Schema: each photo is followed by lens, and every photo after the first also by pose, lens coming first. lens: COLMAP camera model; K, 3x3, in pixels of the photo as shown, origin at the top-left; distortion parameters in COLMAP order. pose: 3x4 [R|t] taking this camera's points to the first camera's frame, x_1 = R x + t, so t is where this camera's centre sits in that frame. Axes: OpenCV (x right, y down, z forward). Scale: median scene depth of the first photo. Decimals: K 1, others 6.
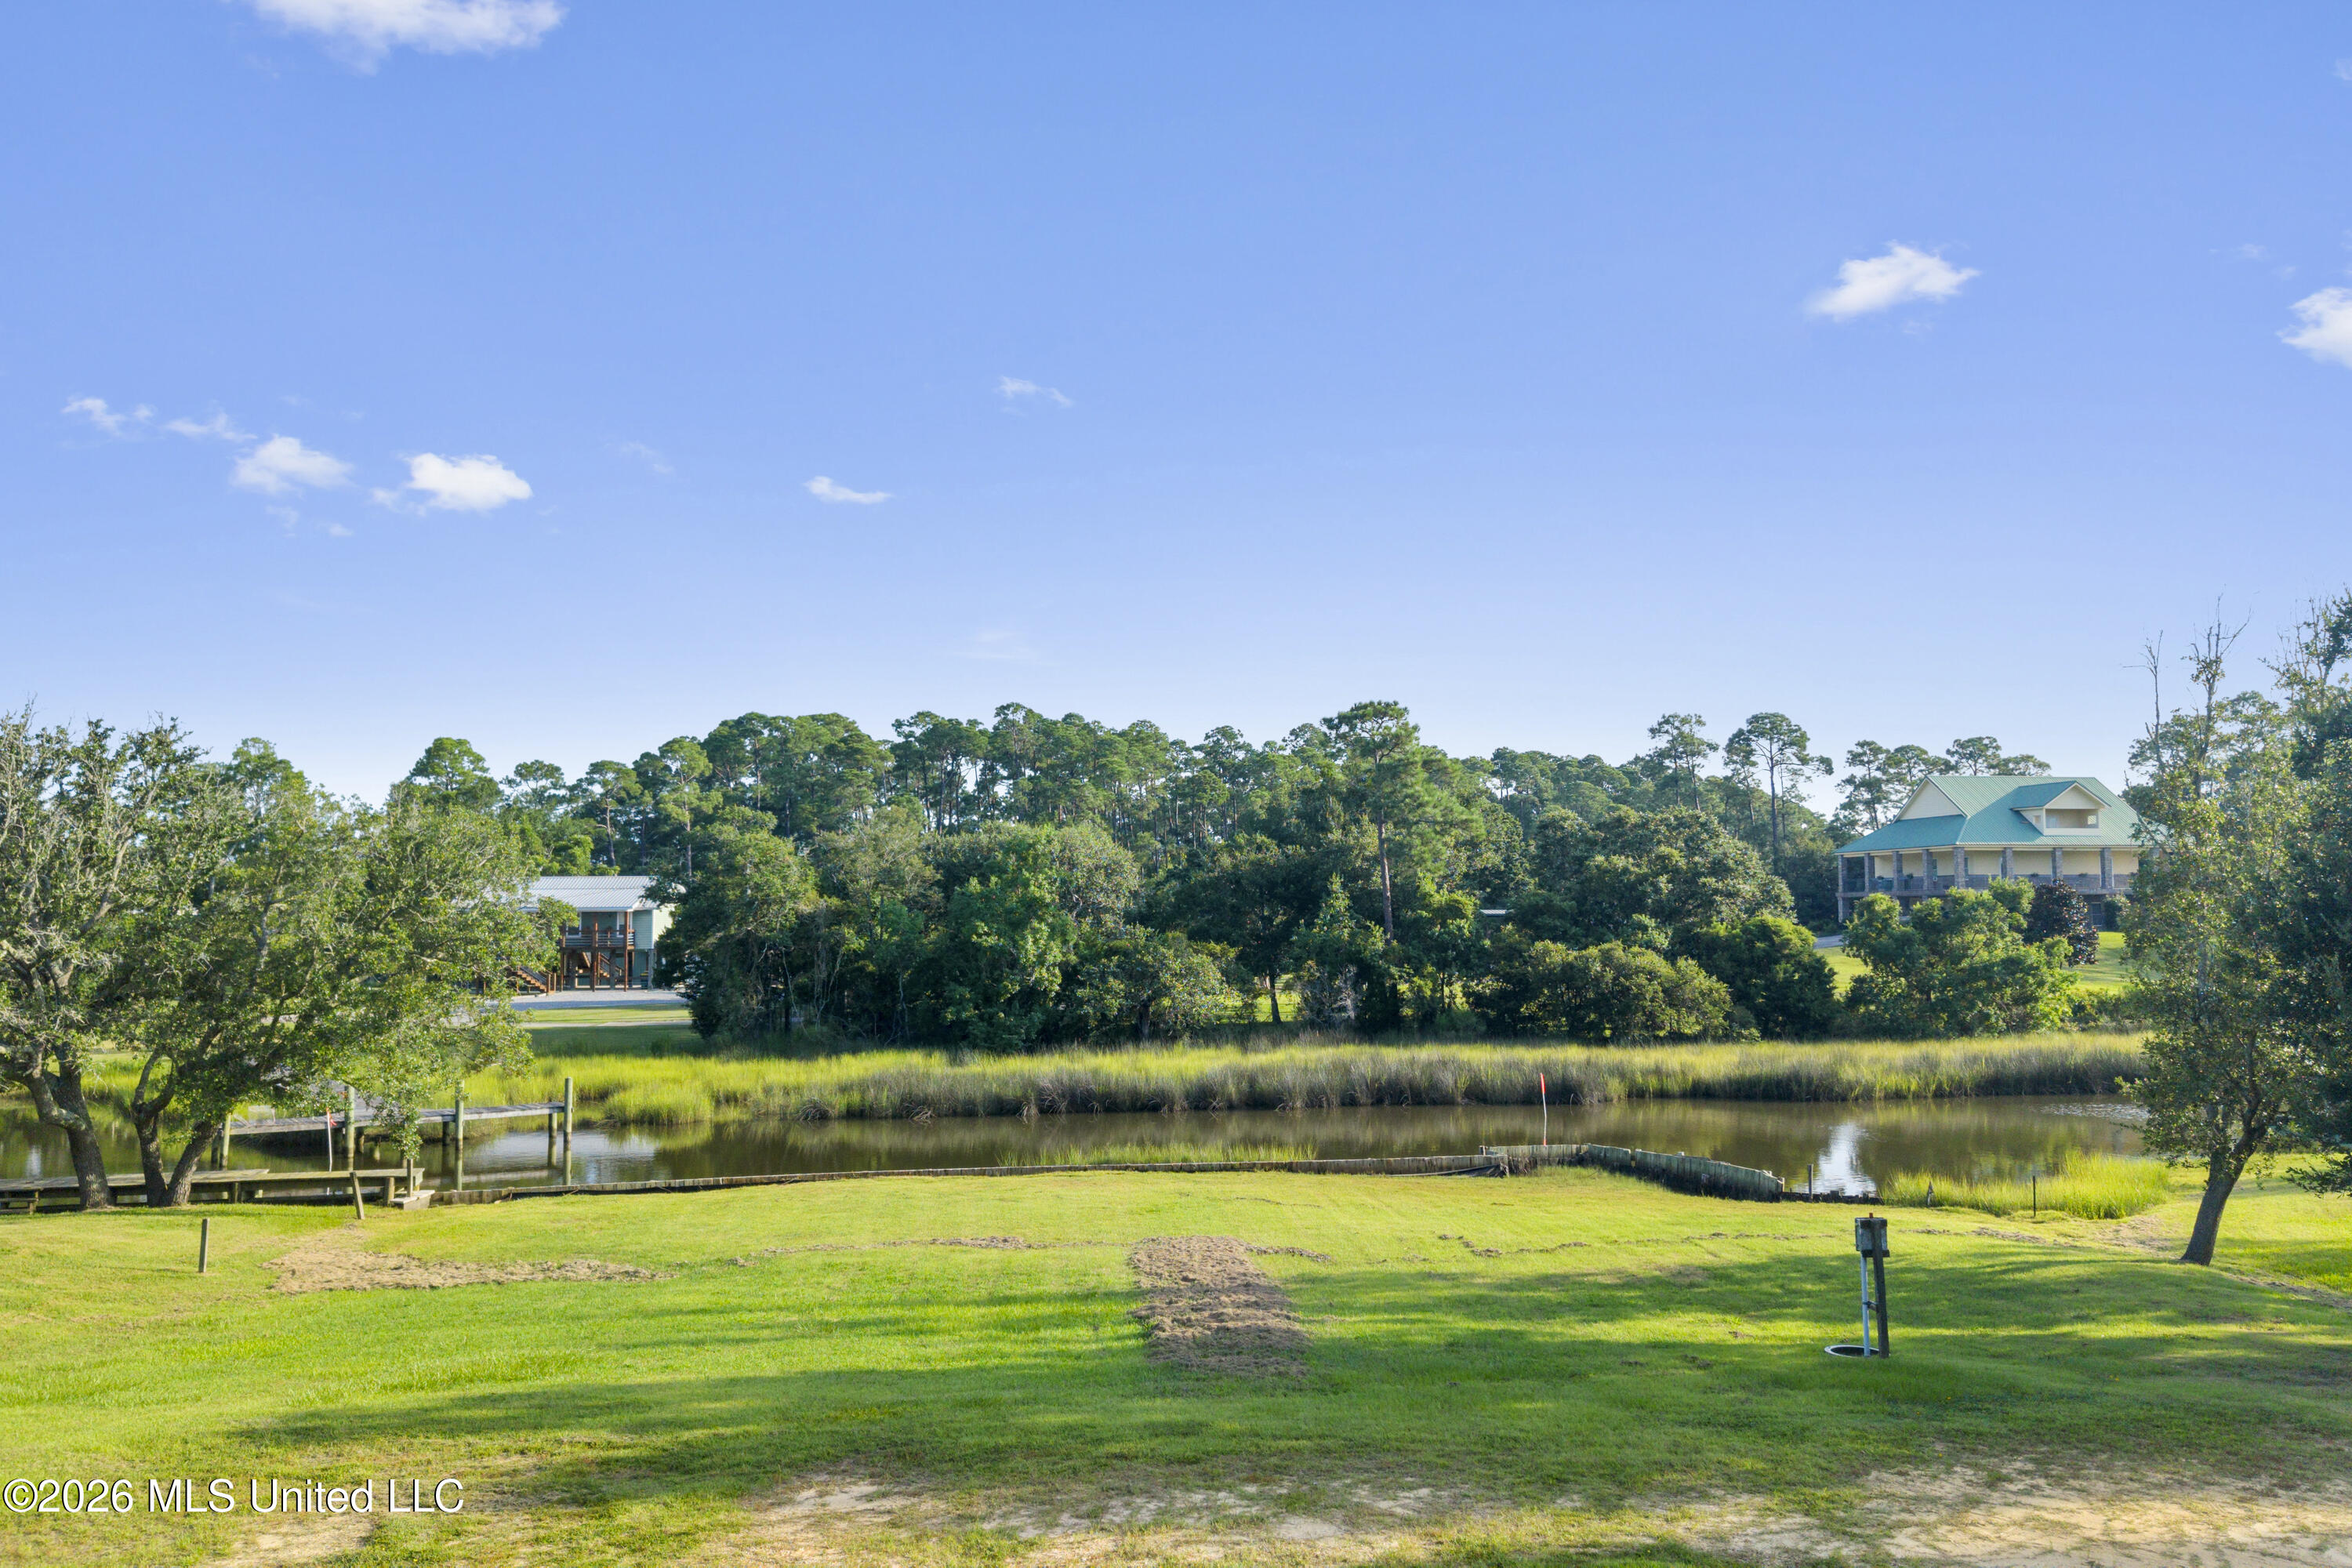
lens RADIAL K [[1799.6, 0, 1176.0], [0, 1799.6, 784.0], [0, 0, 1]] dist [0.171185, -0.454800]
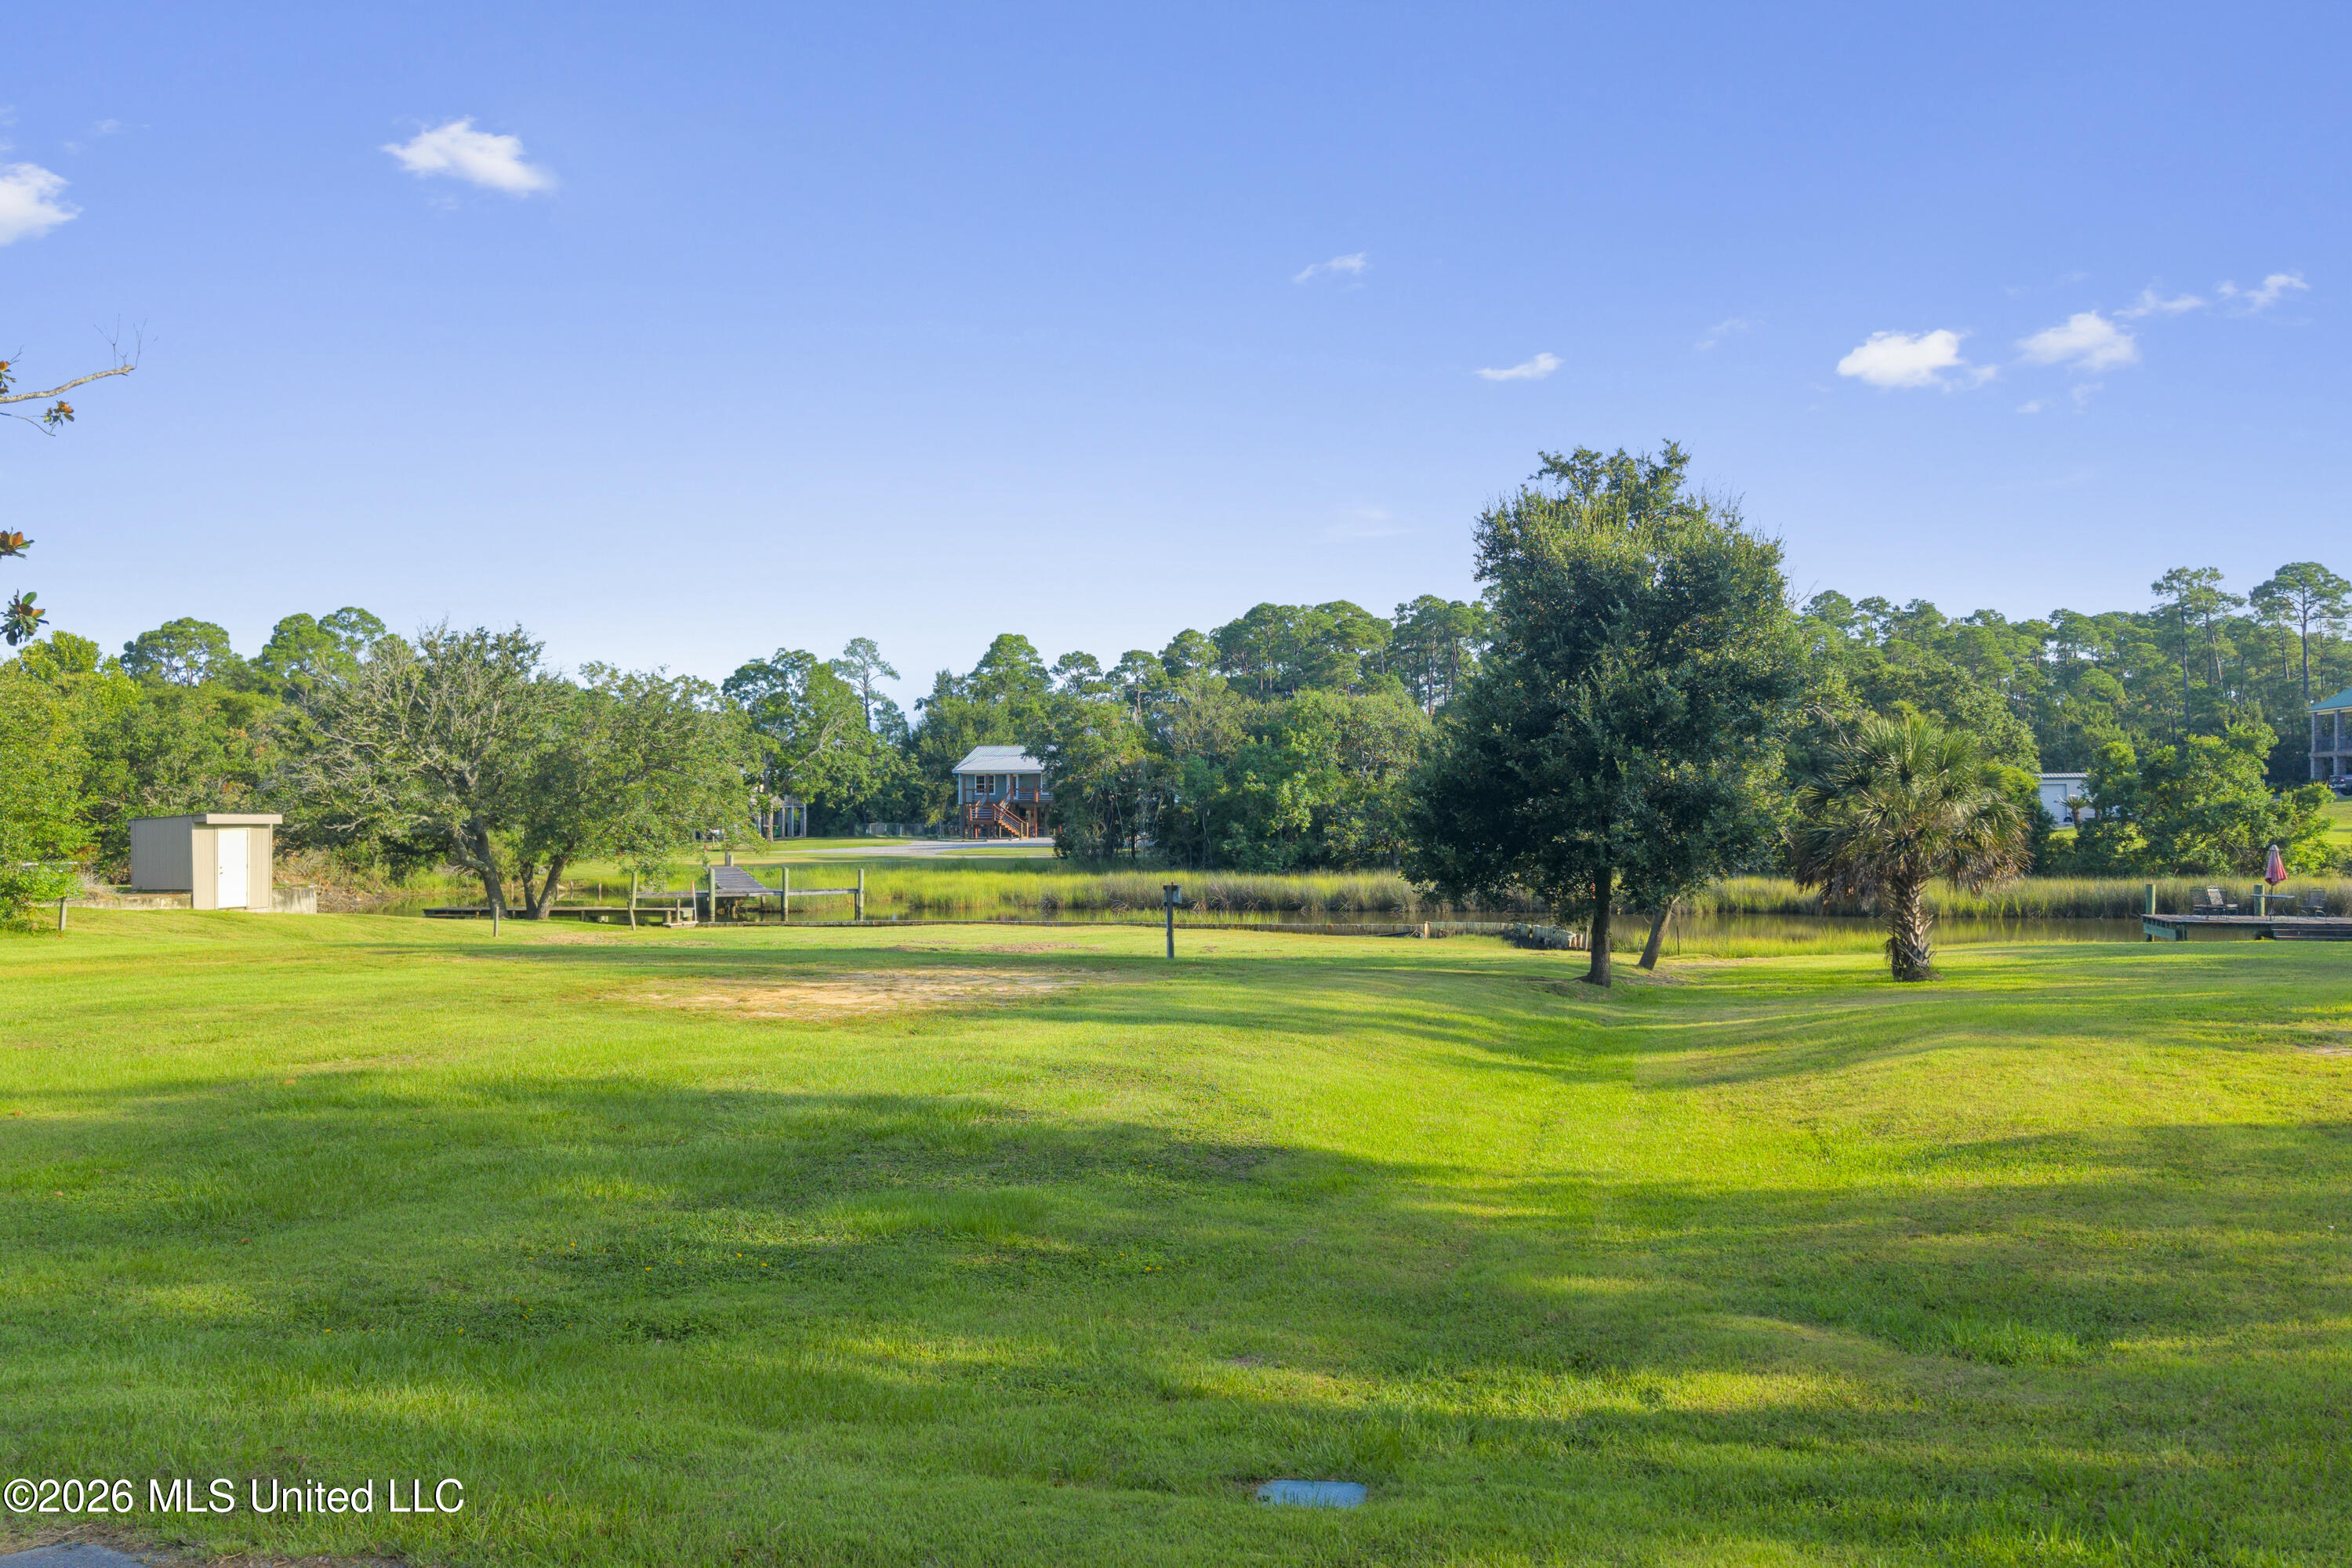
lens RADIAL K [[1797.7, 0, 1176.0], [0, 1797.7, 784.0], [0, 0, 1]] dist [0.146697, -0.321007]
pose [[0.939409, -0.002083, -0.342792, 0.238070], [0.024196, 0.997890, 0.060246, 0.008480], [0.341943, -0.064890, 0.937478, -0.152357]]
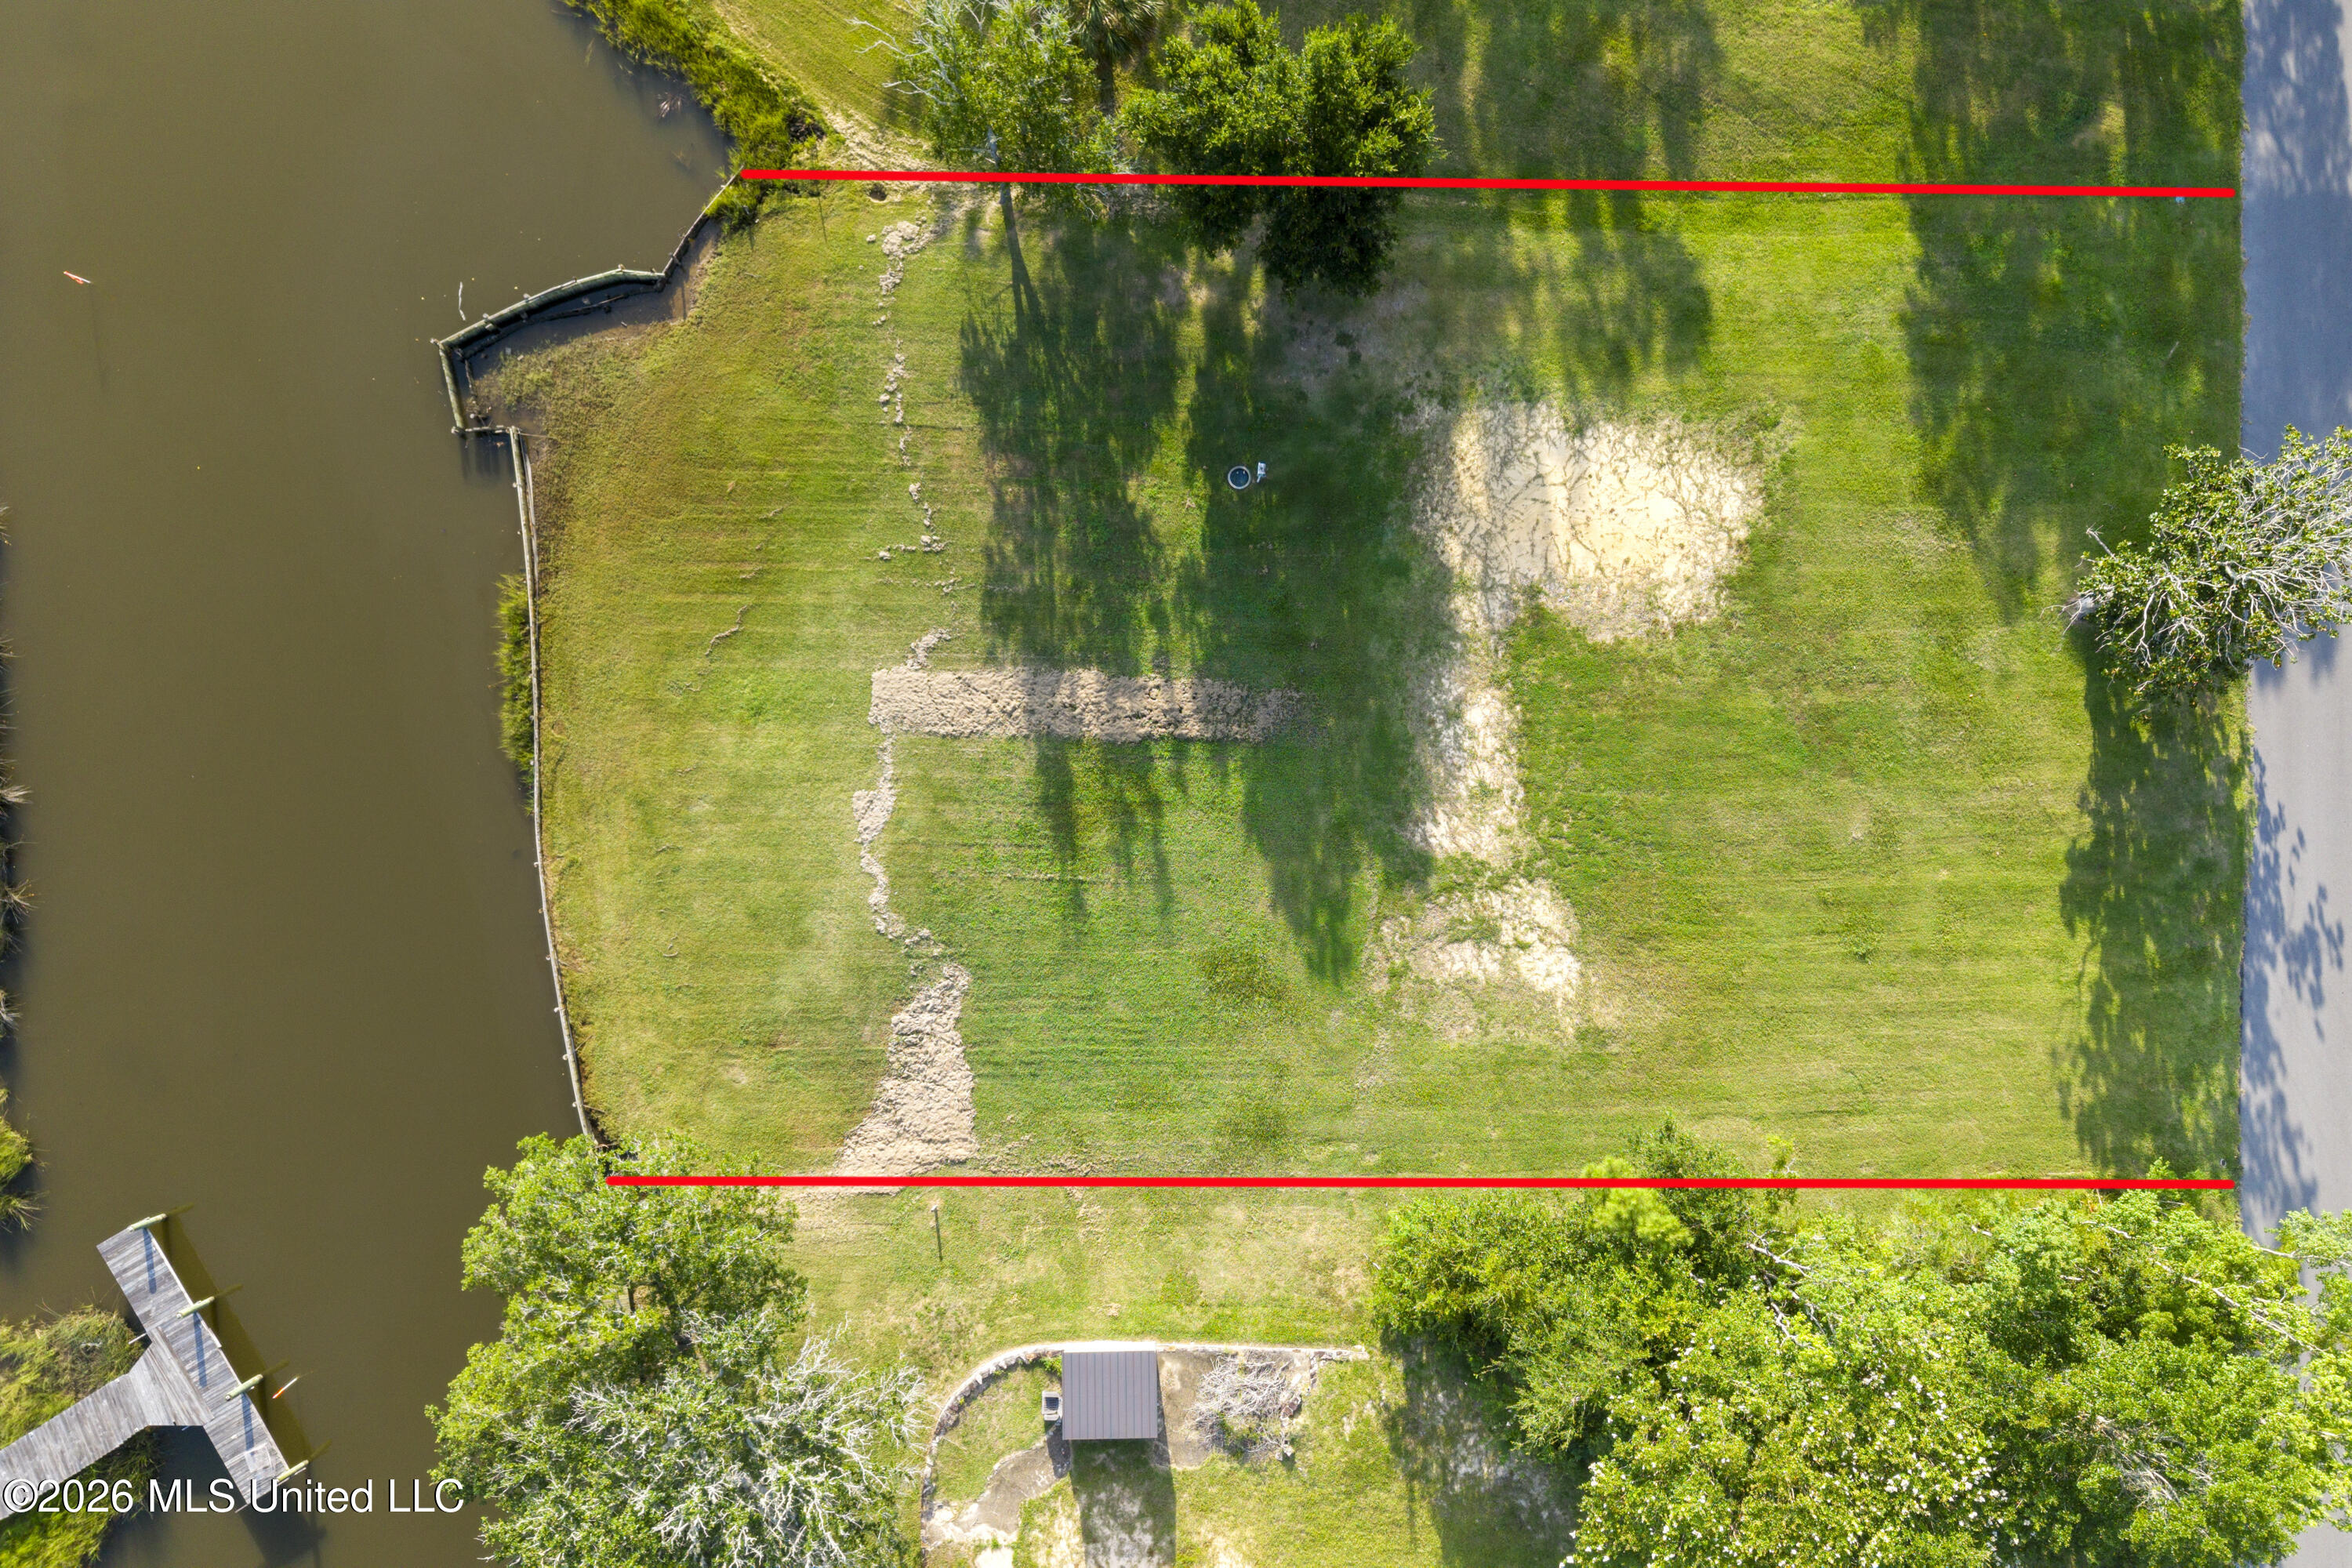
lens RADIAL K [[1832.5, 0, 1176.0], [0, 1832.5, 784.0], [0, 0, 1]] dist [0.034284, -0.043285]
pose [[0.070444, -0.996949, 0.033617, -0.043746], [-0.084623, 0.027606, 0.996031, -0.595989], [-0.993920, -0.073009, -0.082420, 0.315980]]
